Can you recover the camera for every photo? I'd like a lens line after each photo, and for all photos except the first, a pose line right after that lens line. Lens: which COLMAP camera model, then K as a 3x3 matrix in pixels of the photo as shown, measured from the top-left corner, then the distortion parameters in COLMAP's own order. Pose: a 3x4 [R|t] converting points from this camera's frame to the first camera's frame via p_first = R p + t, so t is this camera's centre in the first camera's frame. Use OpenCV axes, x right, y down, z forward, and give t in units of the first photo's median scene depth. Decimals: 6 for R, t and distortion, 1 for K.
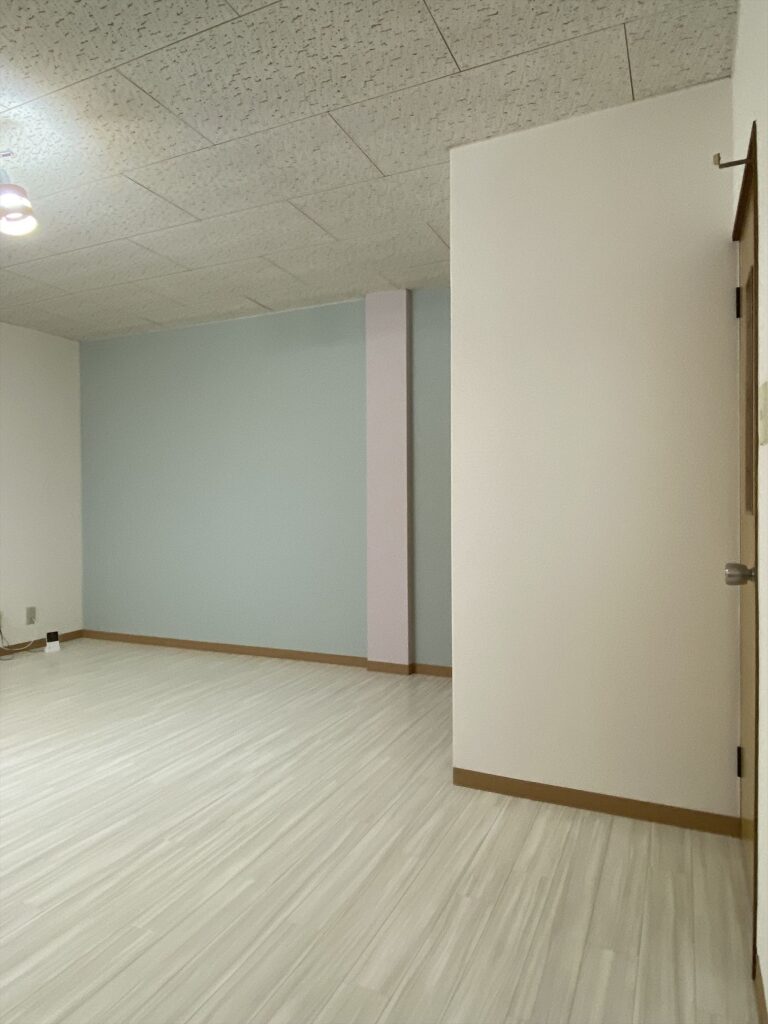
lens RADIAL K [[648.7, 0, 384.0], [0, 648.7, 512.0], [0, 0, 1]] dist [0.050938, -0.037656]
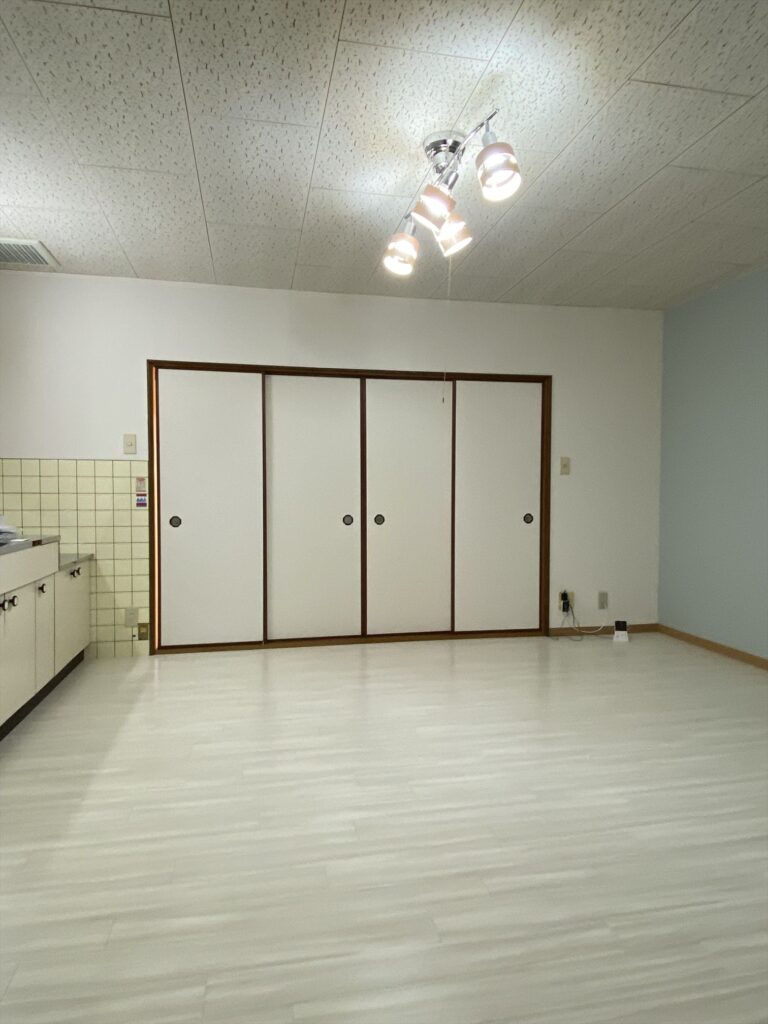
lens RADIAL K [[648.7, 0, 384.0], [0, 648.7, 512.0], [0, 0, 1]] dist [0.050938, -0.037656]
pose [[0.598214, 0.029655, -0.800787, 0.083764], [-0.010761, 0.999522, 0.028976, -0.001214], [0.801264, -0.008717, 0.598247, 0.256093]]
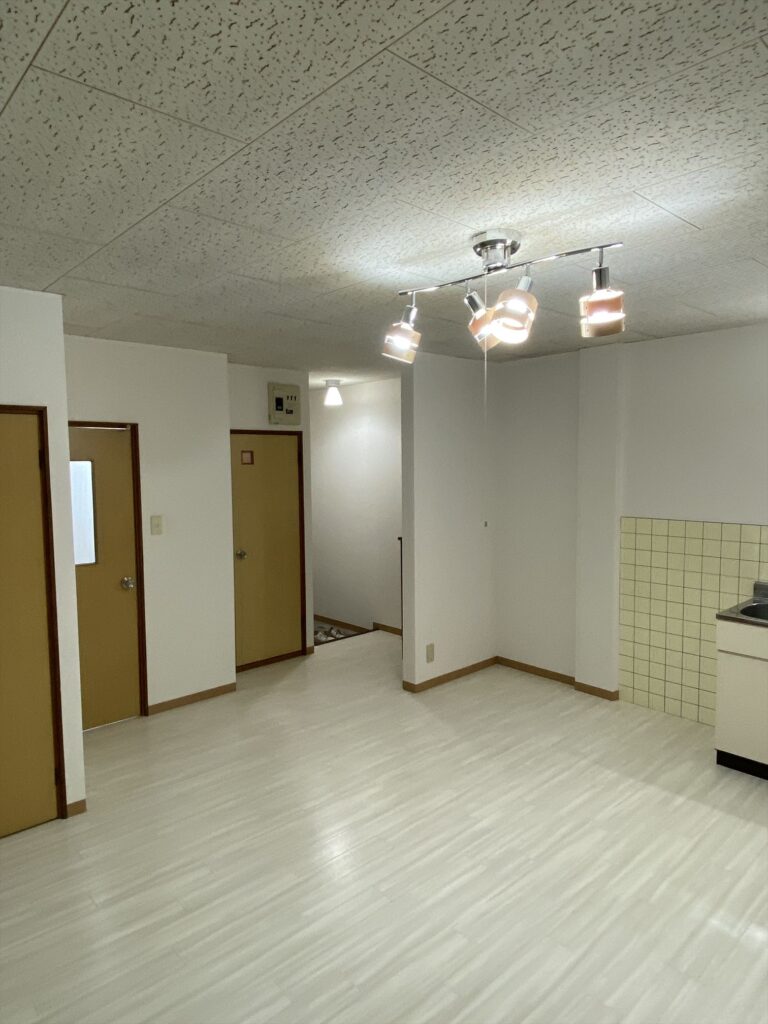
lens RADIAL K [[648.7, 0, 384.0], [0, 648.7, 512.0], [0, 0, 1]] dist [0.050938, -0.037656]
pose [[-0.922147, -0.013901, 0.386590, -0.791017], [0.020452, 0.996205, 0.084606, -0.215325], [-0.386299, 0.085925, -0.918363, 1.671739]]
